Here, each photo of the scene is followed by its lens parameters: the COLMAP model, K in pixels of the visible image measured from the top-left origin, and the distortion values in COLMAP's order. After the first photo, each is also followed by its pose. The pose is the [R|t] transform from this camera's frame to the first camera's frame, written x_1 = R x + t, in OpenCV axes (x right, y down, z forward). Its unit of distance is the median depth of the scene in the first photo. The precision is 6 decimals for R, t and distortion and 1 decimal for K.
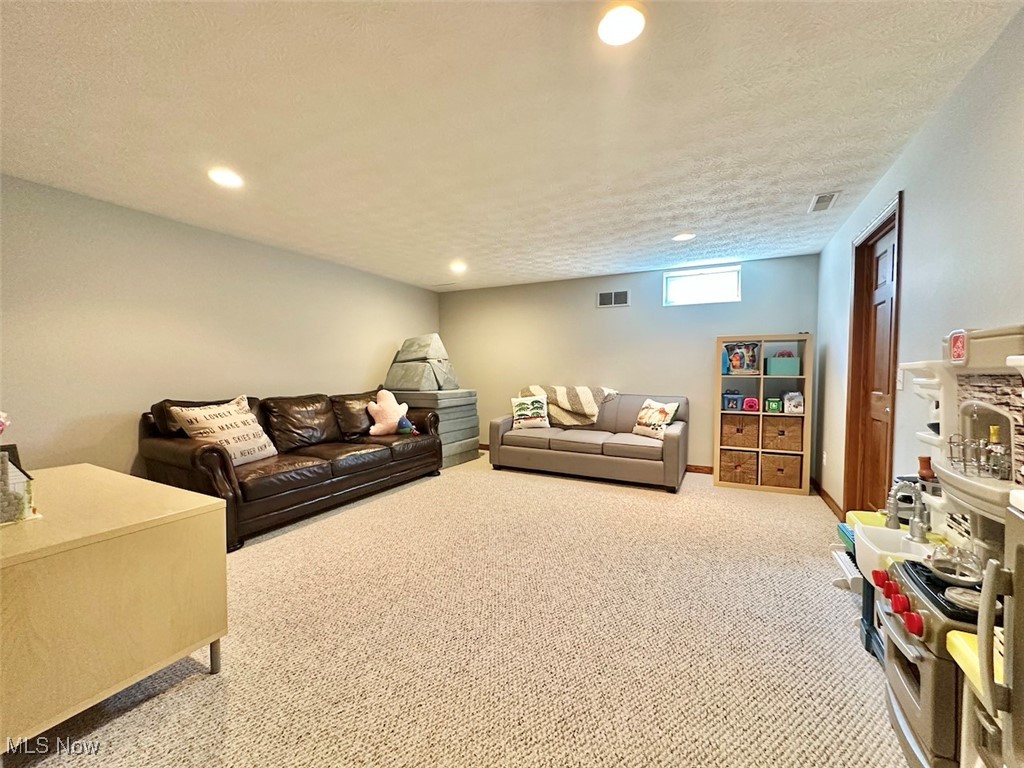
lens RADIAL K [[410.3, 0, 512.0], [0, 410.3, 384.0], [0, 0, 1]] dist [-0.000821, -0.000109]
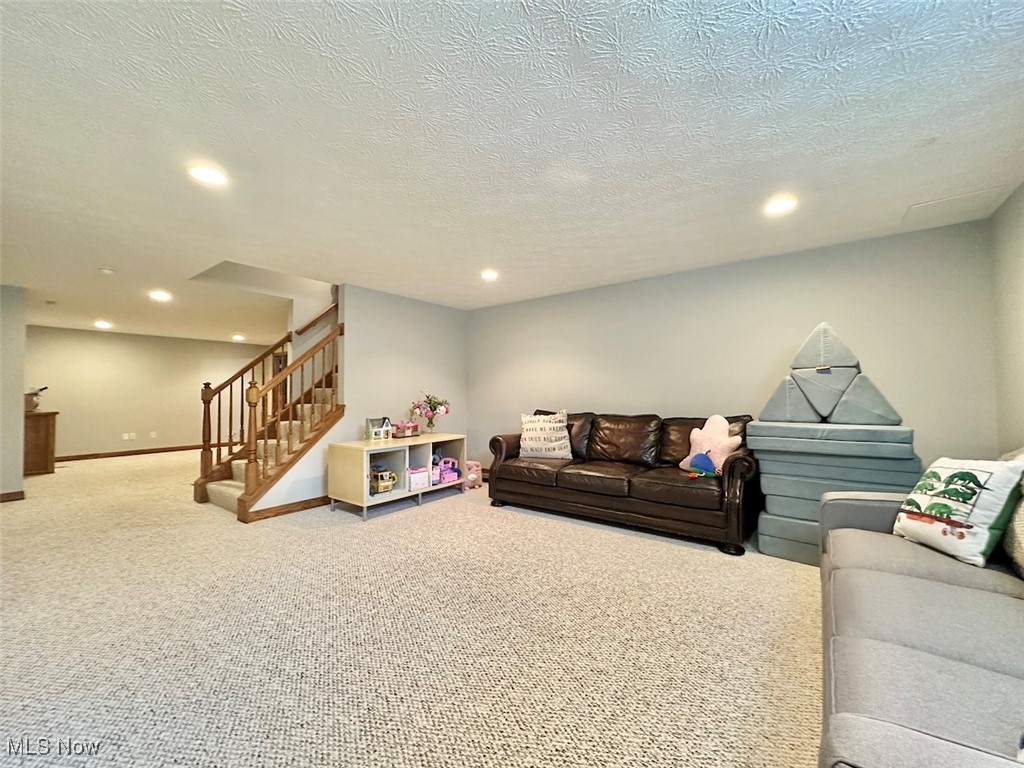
lens RADIAL K [[410.3, 0, 512.0], [0, 410.3, 384.0], [0, 0, 1]] dist [-0.000821, -0.000109]
pose [[-0.172001, -0.024815, -0.984784, 0.632852], [-0.025423, 0.999462, -0.020744, -0.021989], [0.984769, 0.021468, -0.172539, 0.964038]]
